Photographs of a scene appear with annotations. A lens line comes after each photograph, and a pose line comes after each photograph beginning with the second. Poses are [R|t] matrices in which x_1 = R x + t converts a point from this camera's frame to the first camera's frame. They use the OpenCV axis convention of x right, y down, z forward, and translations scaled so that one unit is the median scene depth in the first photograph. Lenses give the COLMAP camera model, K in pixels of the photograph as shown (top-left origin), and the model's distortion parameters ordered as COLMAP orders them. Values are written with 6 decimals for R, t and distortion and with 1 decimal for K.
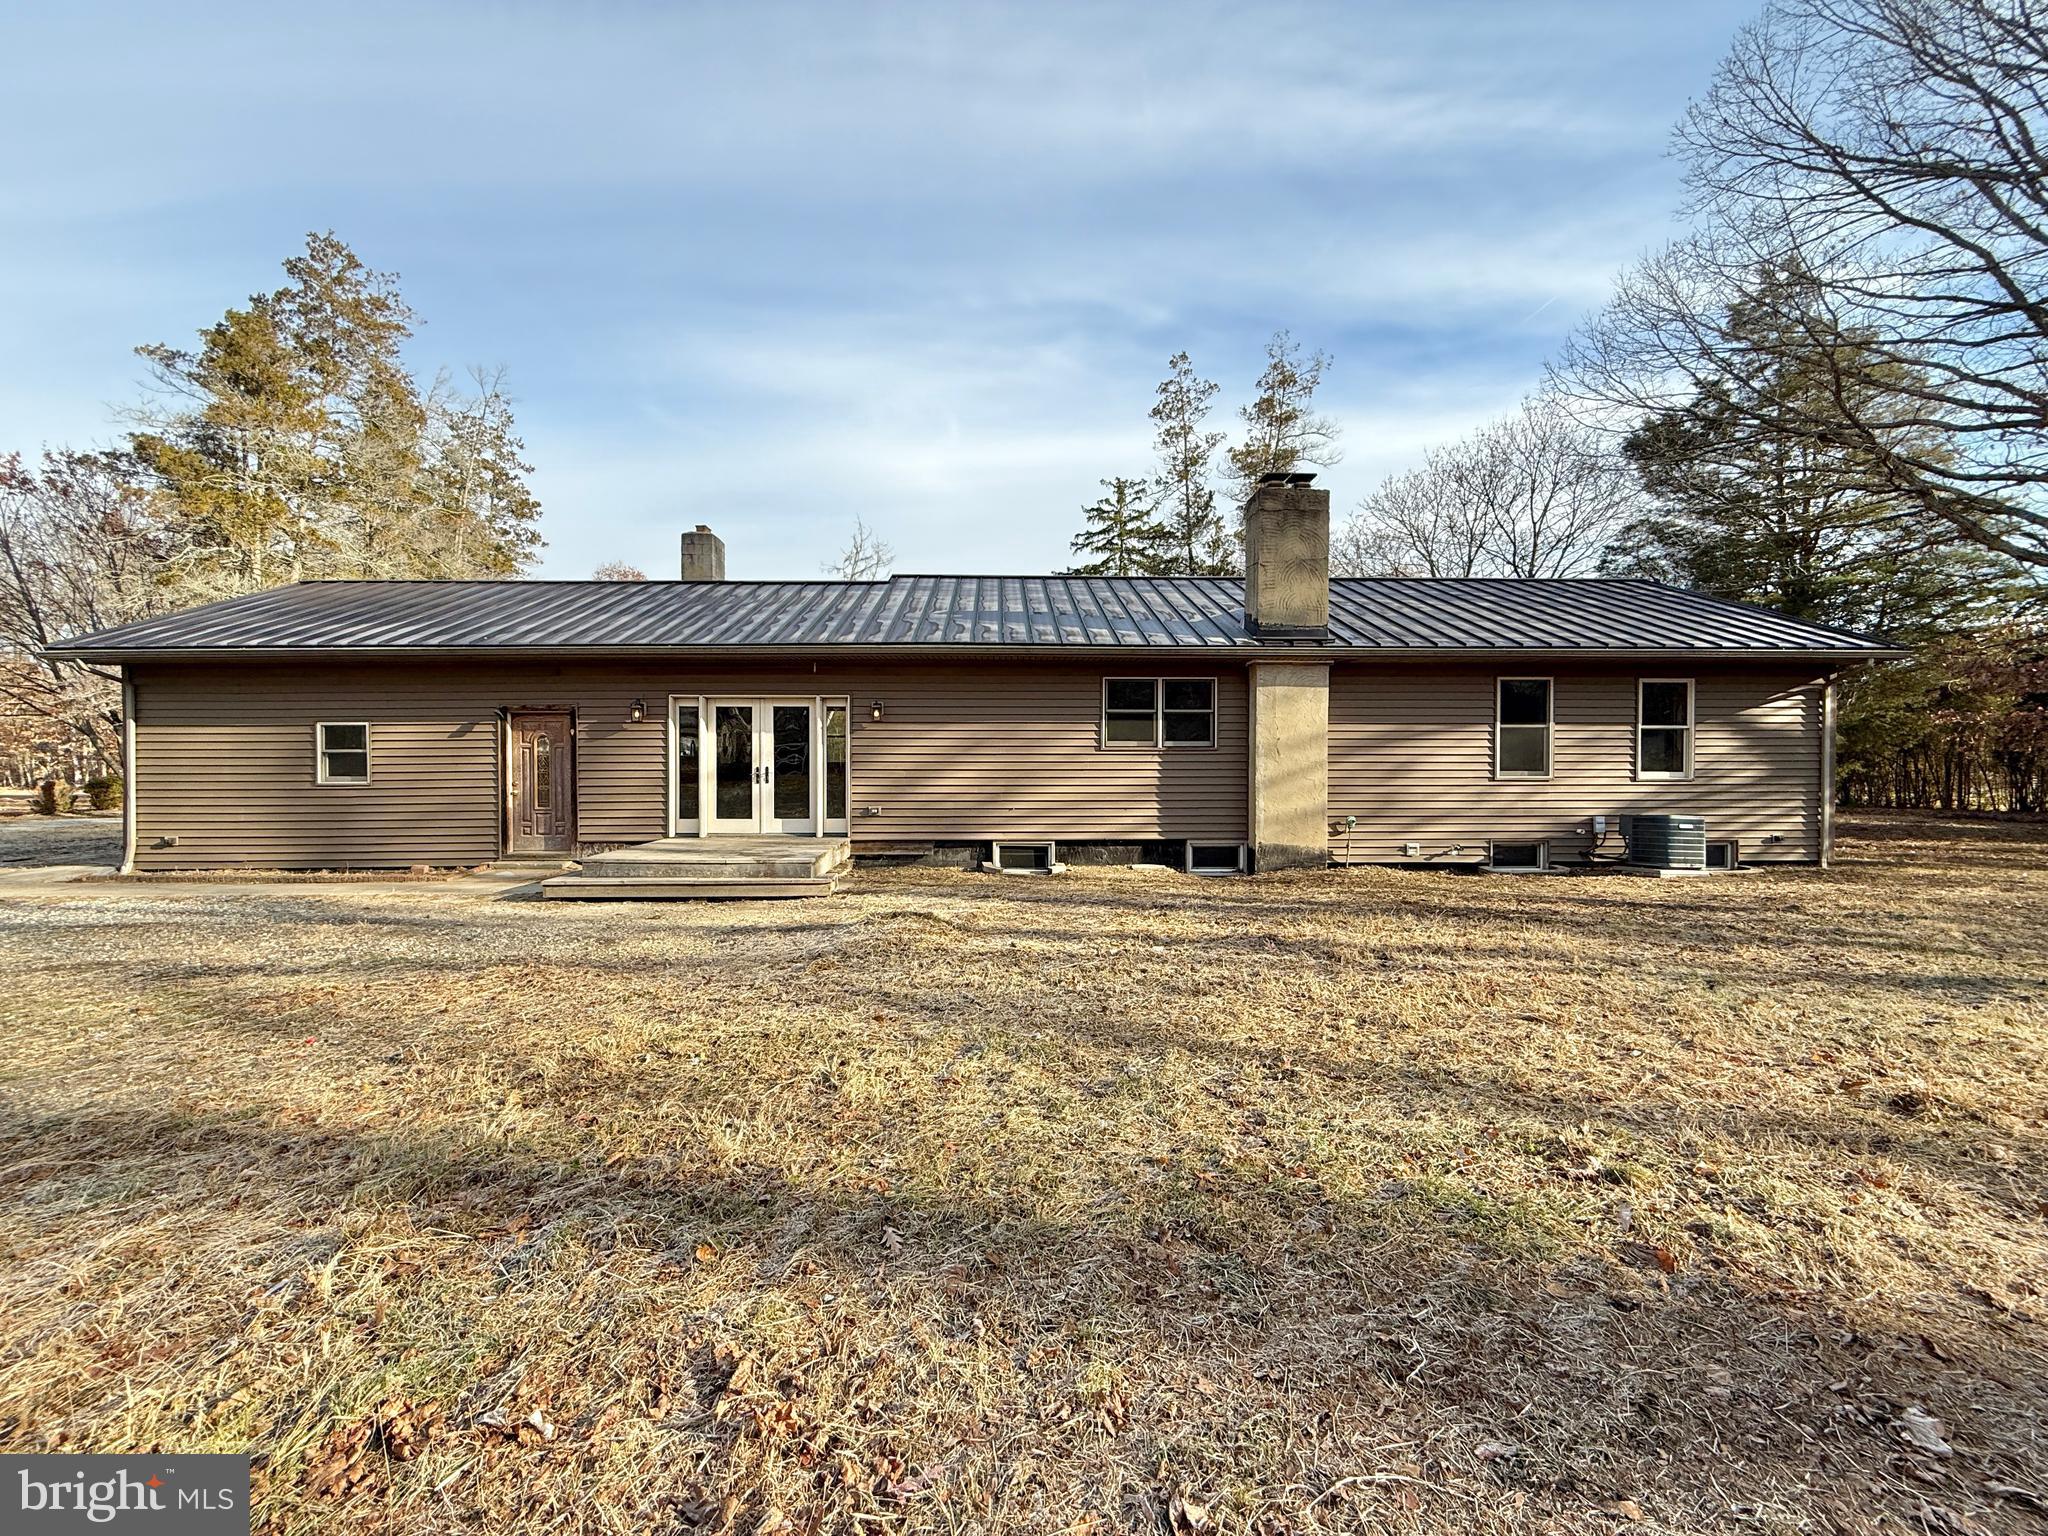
lens RADIAL K [[811.8, 0, 1015.1], [0, 811.8, 768.9], [0, 0, 1]] dist [-0.000599, 0.000034]
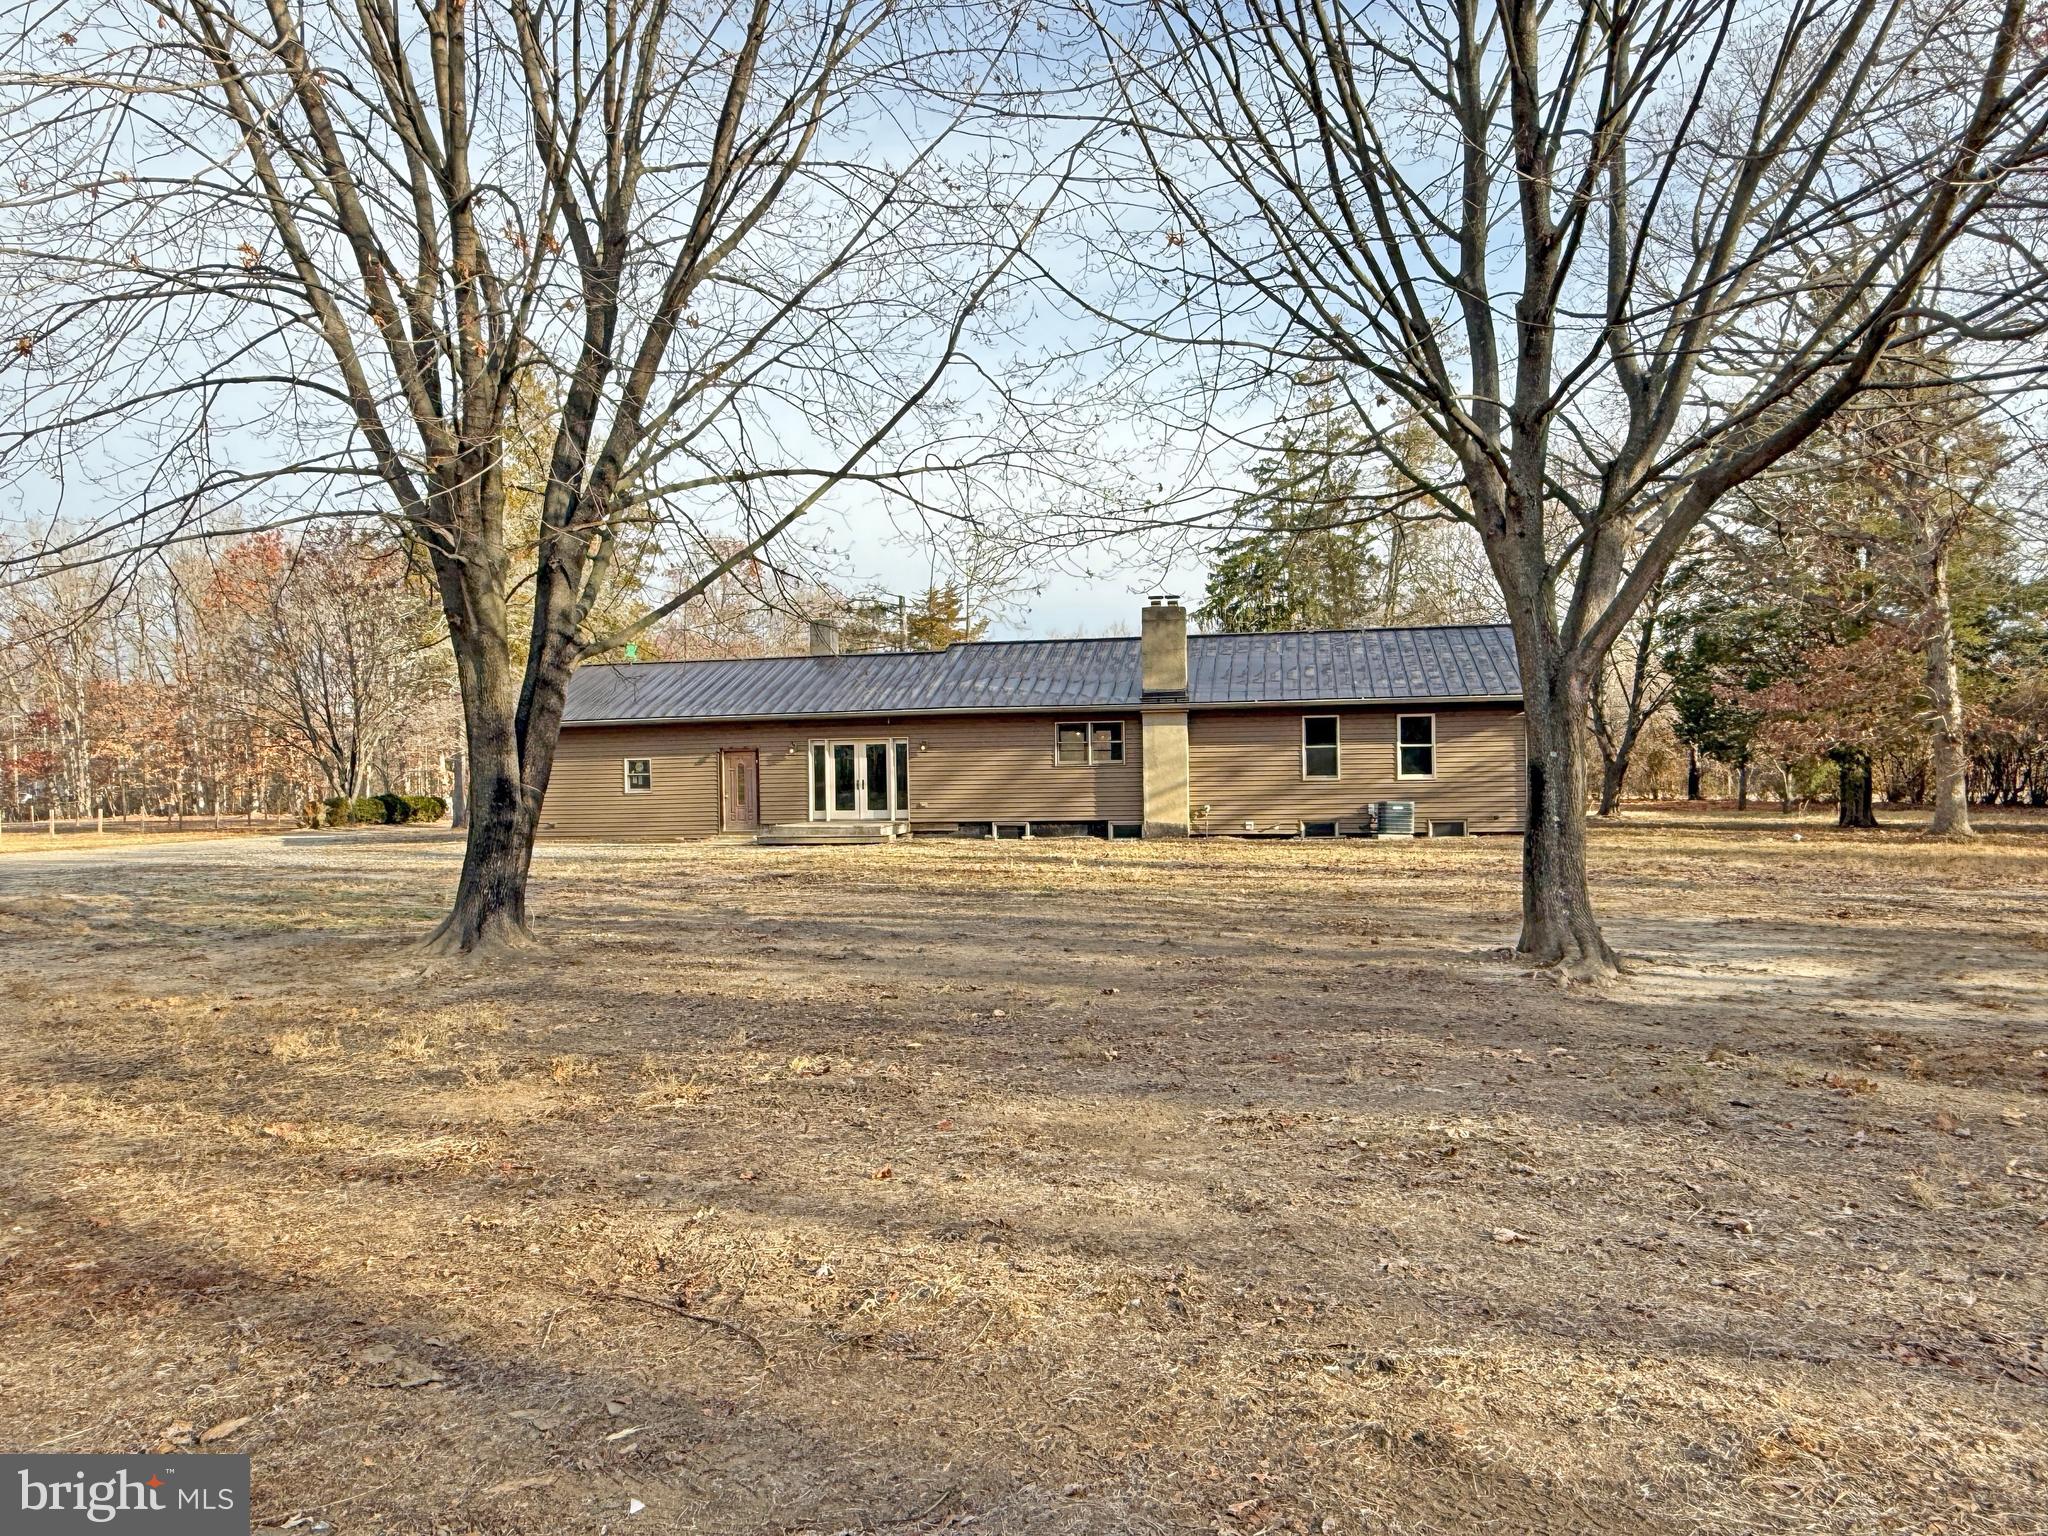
lens RADIAL K [[1369.5, 0, 1025.7], [0, 1369.5, 770.3], [0, 0, 1]] dist [-0.000907, -0.000027]
pose [[0.974174, -0.016283, -0.225210, 0.670136], [0.015269, 0.999864, -0.006243, 0.001030], [0.225281, 0.002643, 0.974290, -1.712531]]
